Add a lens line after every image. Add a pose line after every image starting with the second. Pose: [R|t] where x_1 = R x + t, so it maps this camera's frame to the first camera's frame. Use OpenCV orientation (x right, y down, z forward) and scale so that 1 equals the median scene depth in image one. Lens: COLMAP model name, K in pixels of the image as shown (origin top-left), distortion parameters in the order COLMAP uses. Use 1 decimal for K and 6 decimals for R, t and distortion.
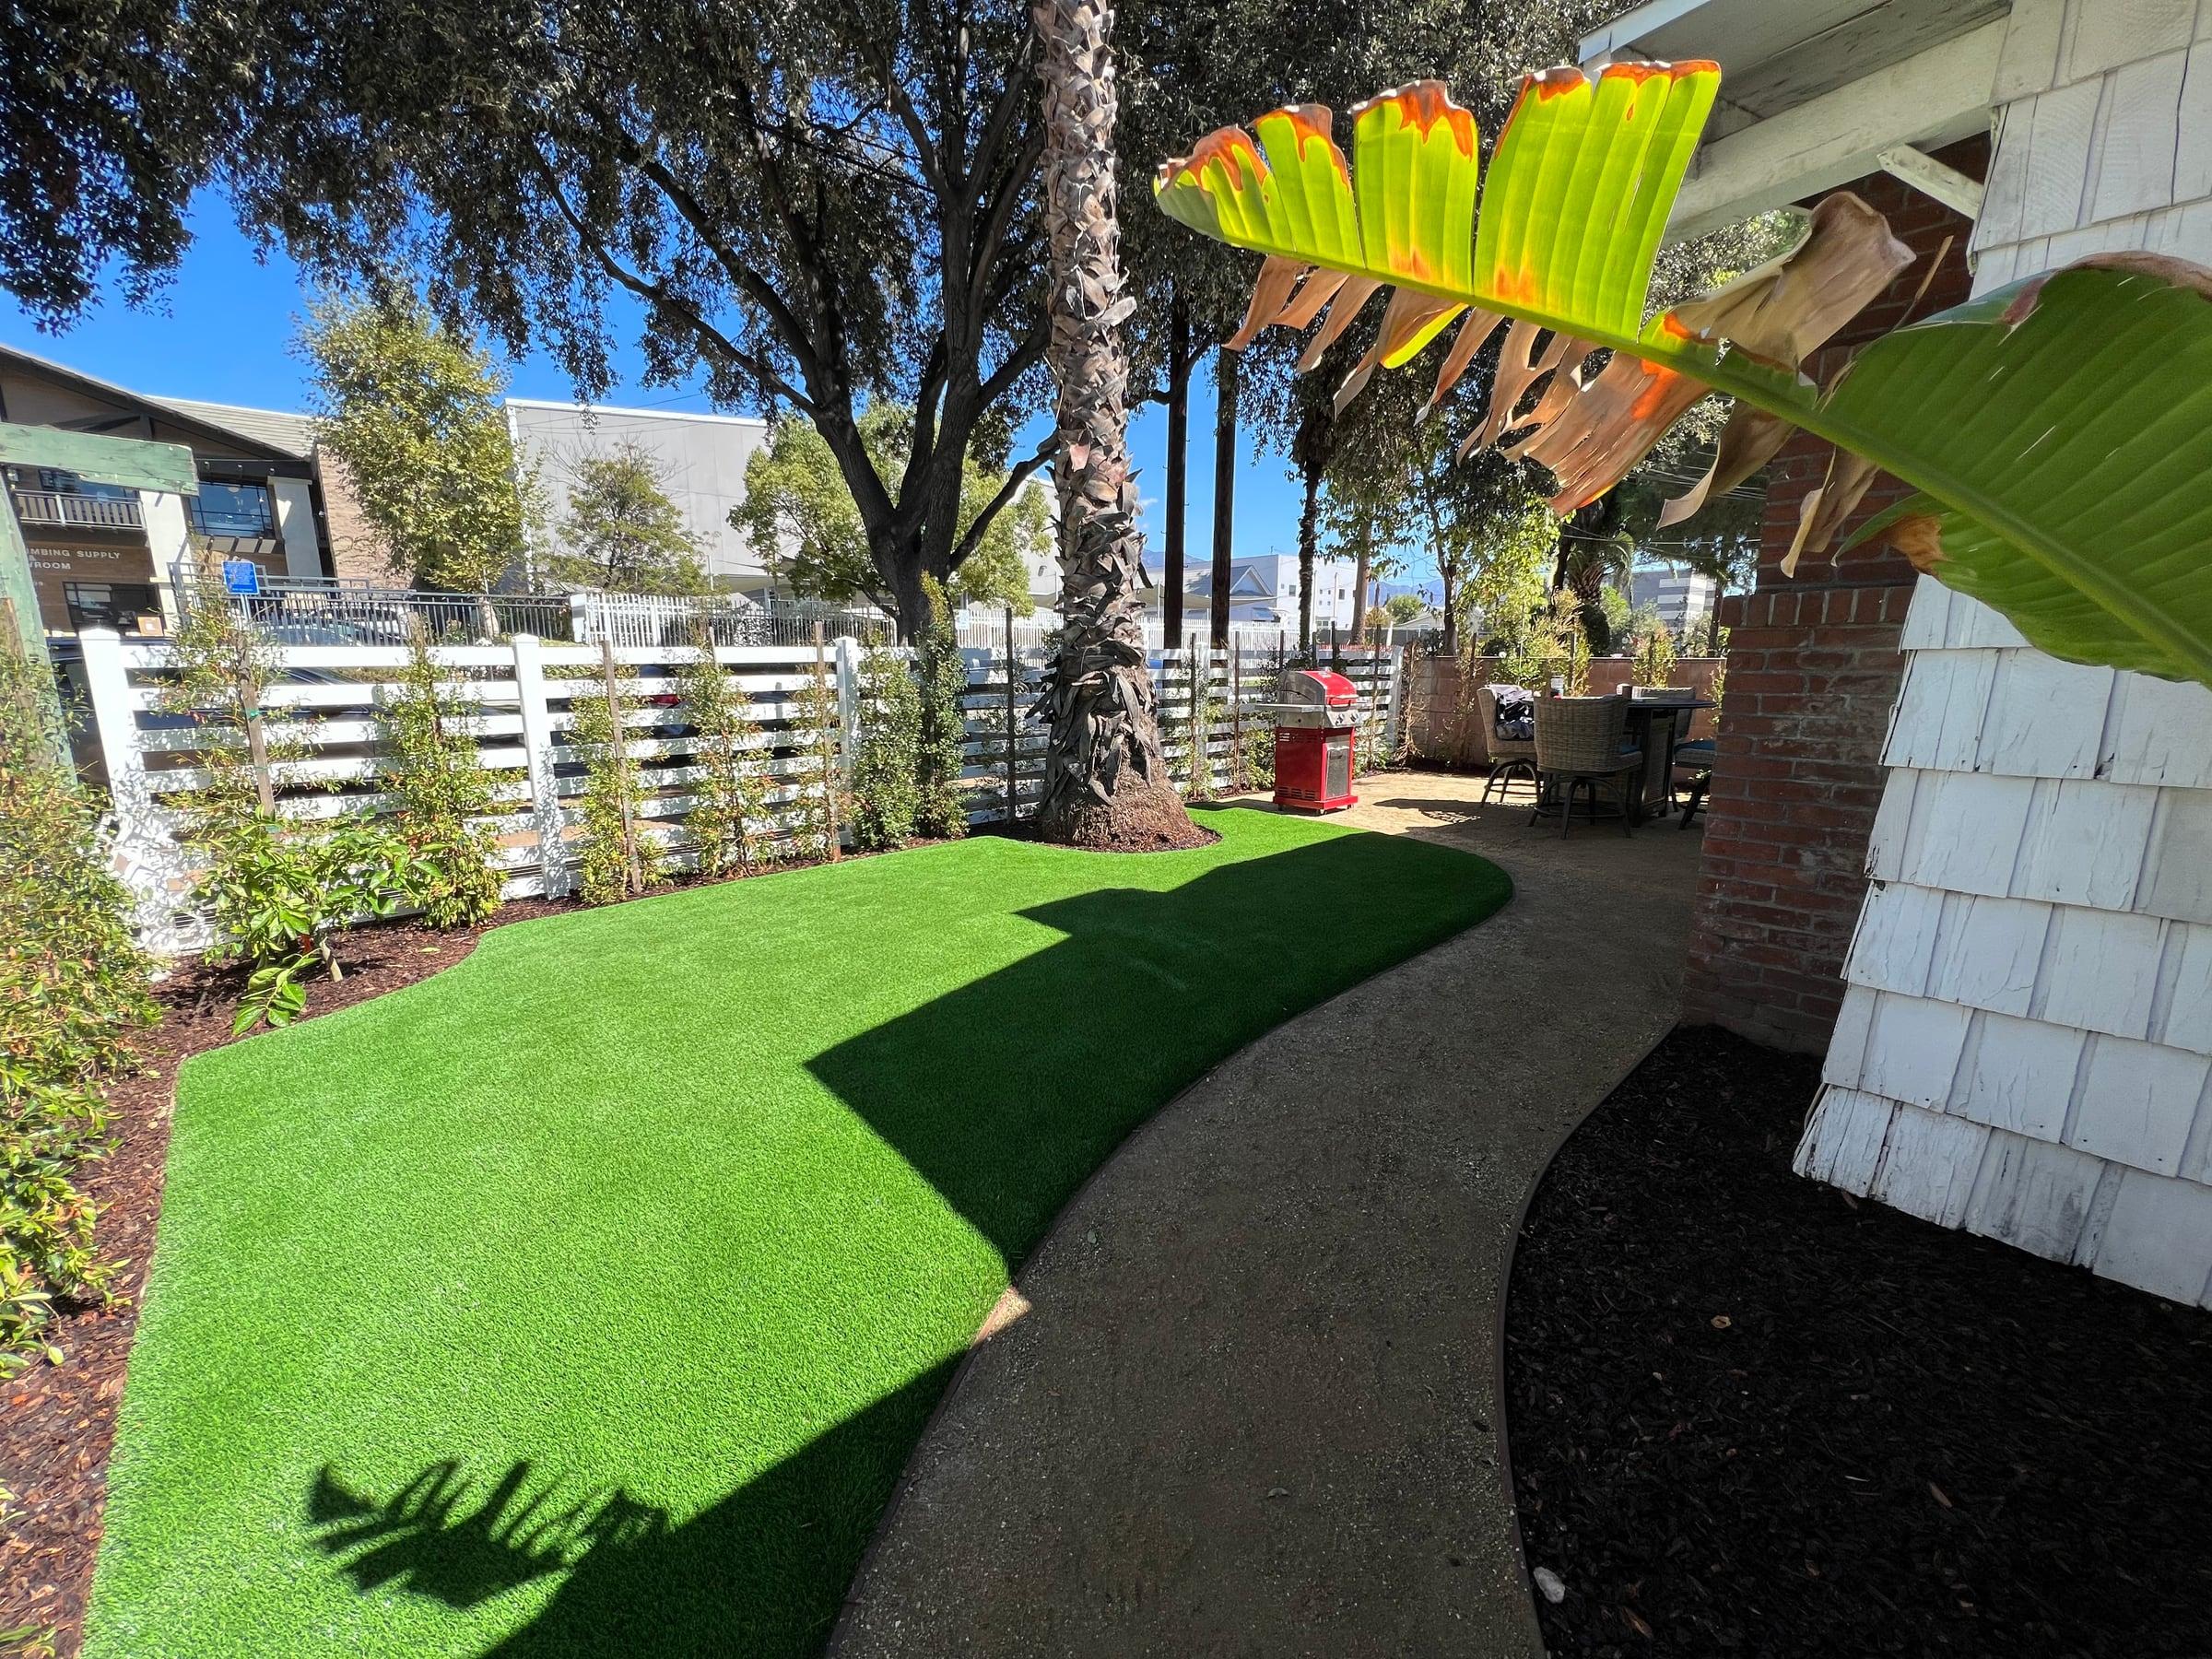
lens RADIAL K [[885.9, 0, 1104.8], [0, 885.9, 825.8], [0, 0, 1]] dist [-0.003861, 0.001295]
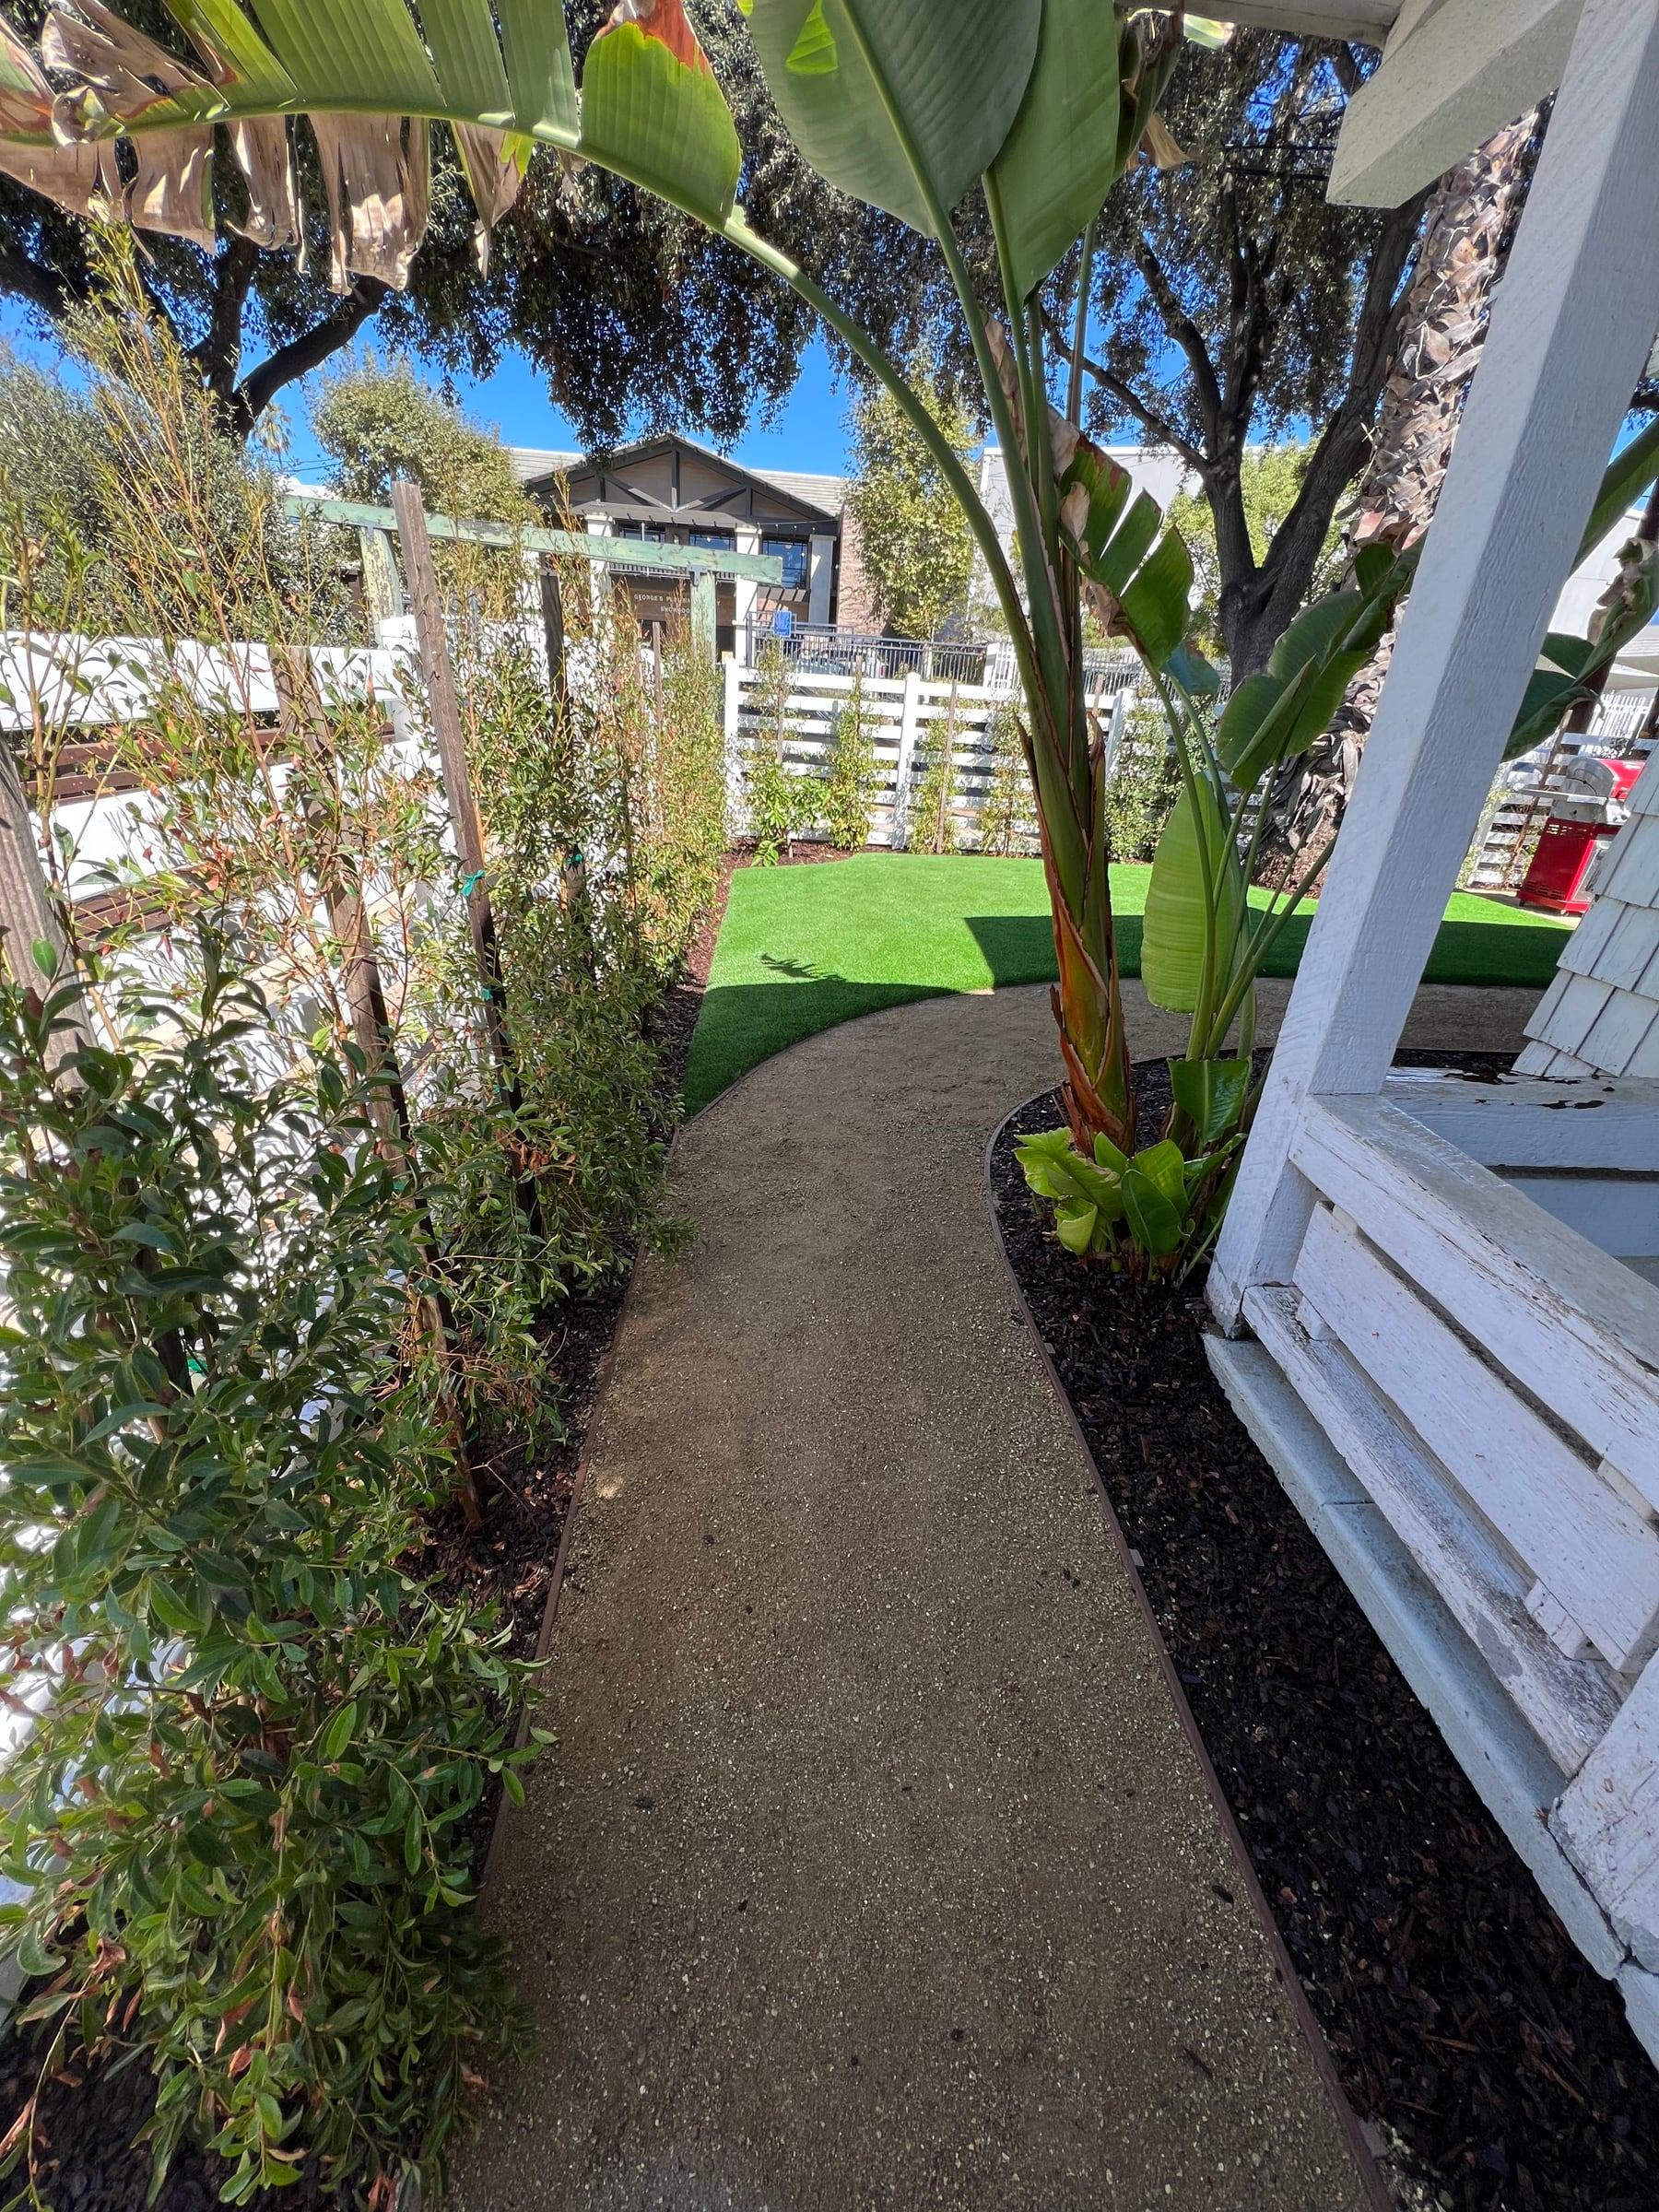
lens RADIAL K [[885.9, 0, 833.2], [0, 885.9, 1103.1], [0, 0, 1]] dist [-0.003861, 0.001295]
pose [[0.763636, 0.319217, -0.561213, 0.296617], [-0.189485, 0.941754, 0.277838, 0.076479], [0.617216, -0.105826, 0.779645, -0.326805]]
